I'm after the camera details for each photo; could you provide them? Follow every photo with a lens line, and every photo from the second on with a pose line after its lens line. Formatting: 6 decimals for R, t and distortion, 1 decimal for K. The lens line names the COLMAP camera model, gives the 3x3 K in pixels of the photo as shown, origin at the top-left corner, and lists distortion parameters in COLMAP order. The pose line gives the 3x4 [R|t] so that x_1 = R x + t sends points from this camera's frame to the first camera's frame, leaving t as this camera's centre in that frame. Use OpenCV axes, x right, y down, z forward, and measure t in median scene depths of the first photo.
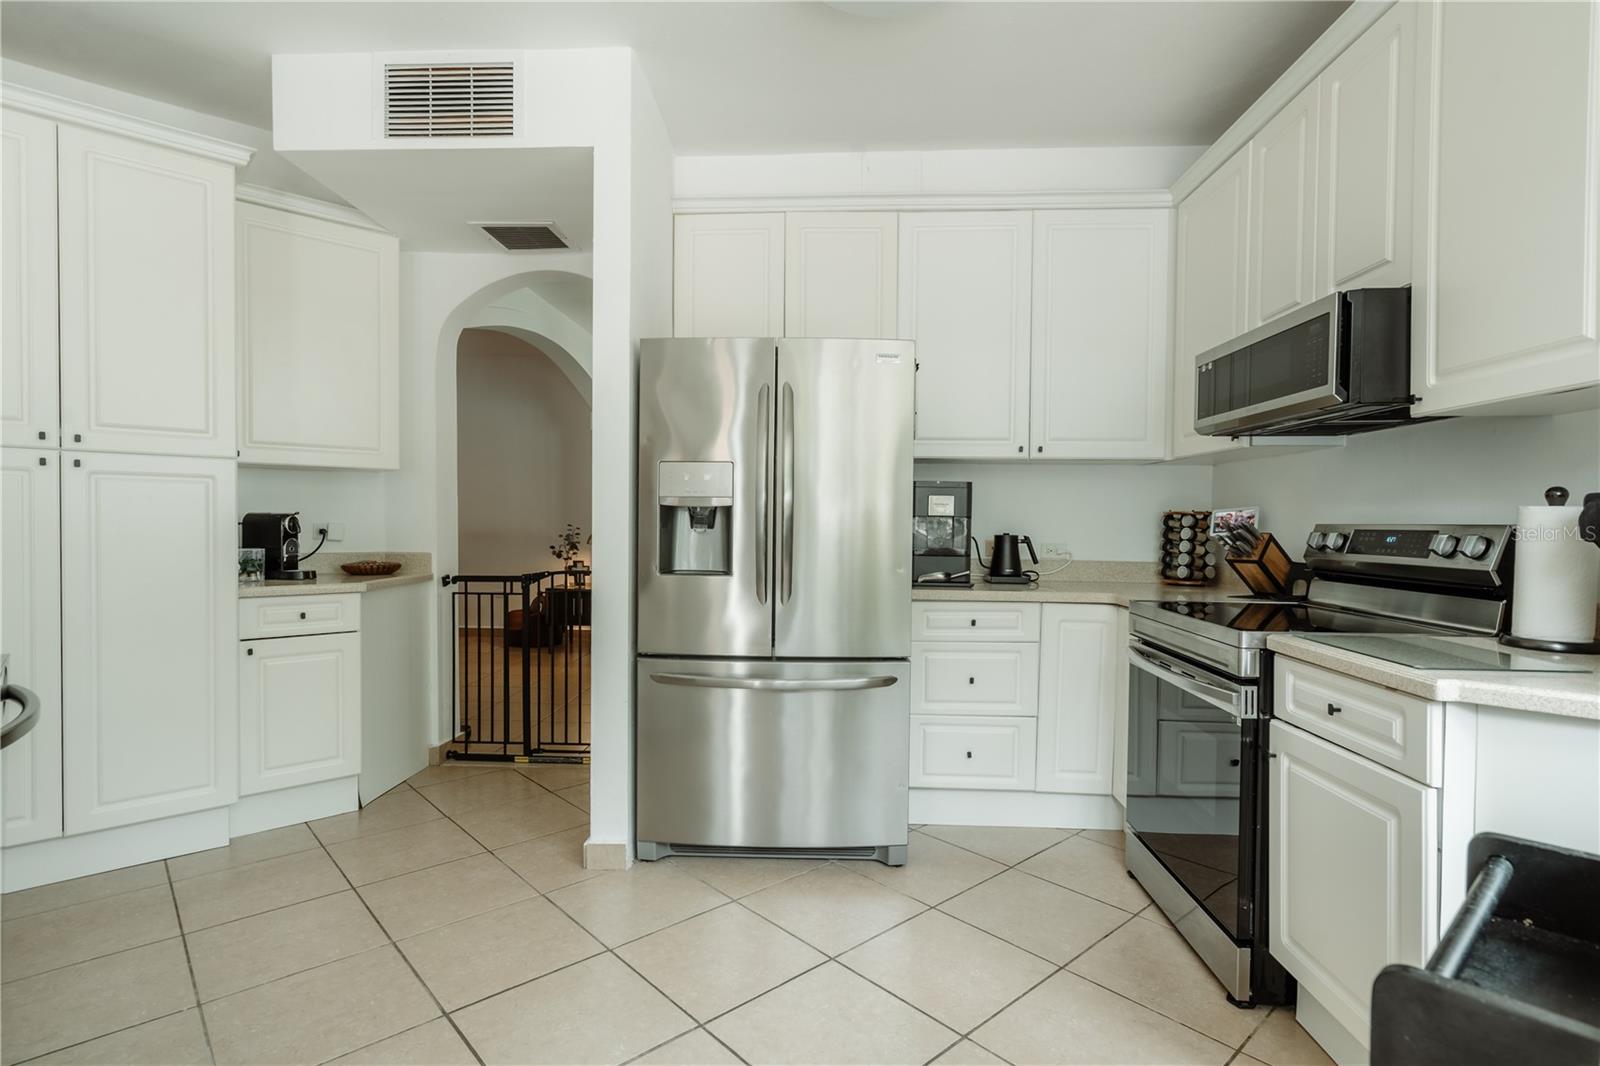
lens RADIAL K [[810.5, 0, 800.0], [0, 810.5, 533.0], [0, 0, 1]] dist [0.002421, 0.000463]
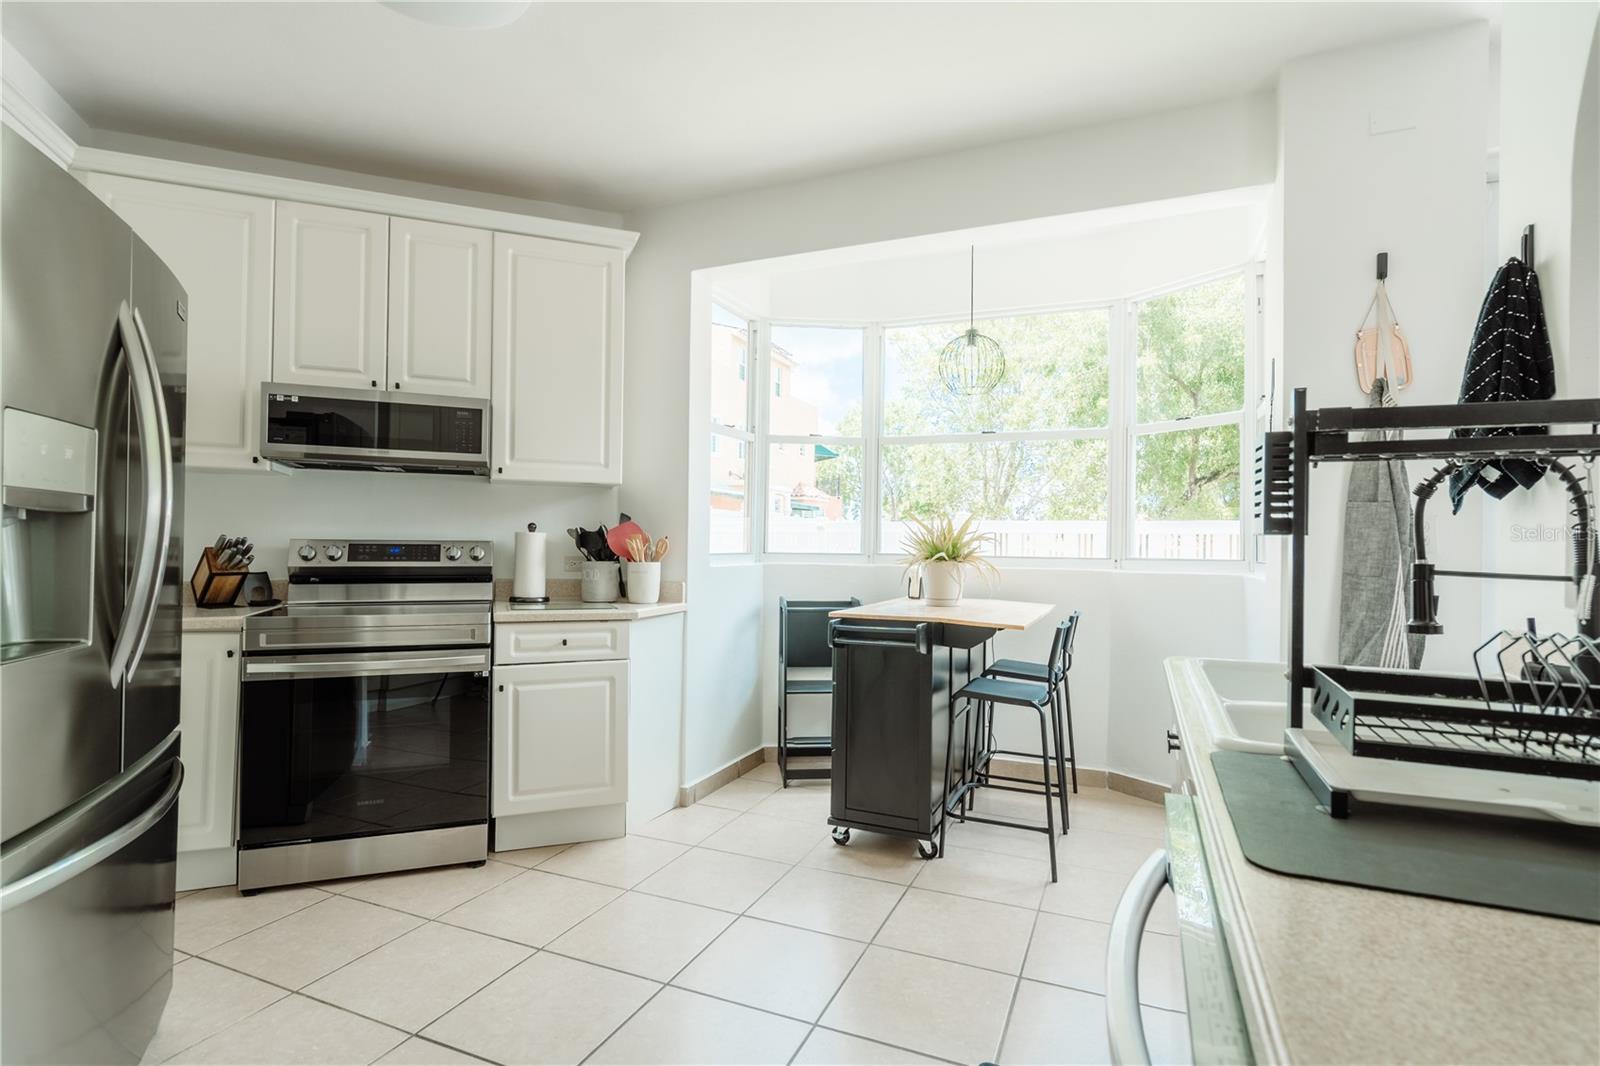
lens RADIAL K [[777.3, 0, 800.0], [0, 777.3, 533.0], [0, 0, 1]] dist [0.000538, 0.000046]
pose [[-0.411695, 0.002325, 0.911319, -1.024026], [-0.000309, 0.999996, -0.002691, -0.023418], [-0.911322, -0.001390, -0.411692, 1.076847]]
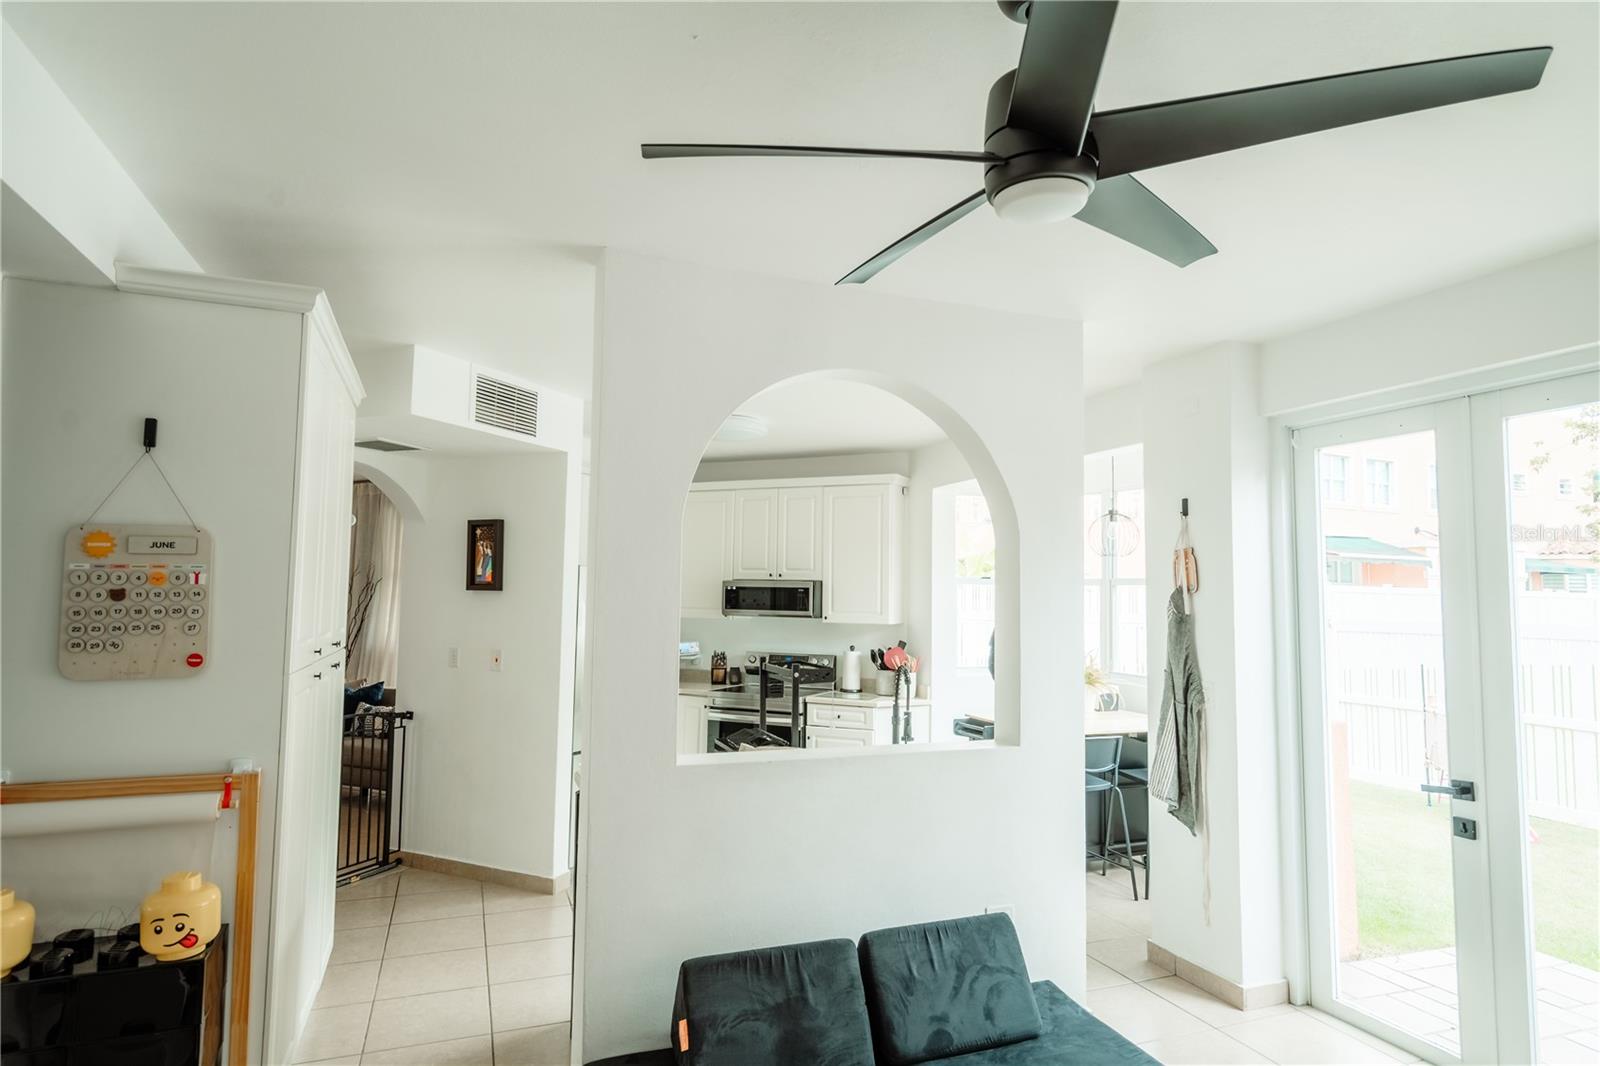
lens RADIAL K [[873.0, 0, 800.0], [0, 873.0, 533.0], [0, 0, 1]] dist [-0.001250, -0.000105]
pose [[0.364386, 0.067852, 0.928773, -2.448471], [-0.001376, 0.997380, -0.072324, -0.243236], [-0.931247, 0.025076, 0.363525, -0.161977]]
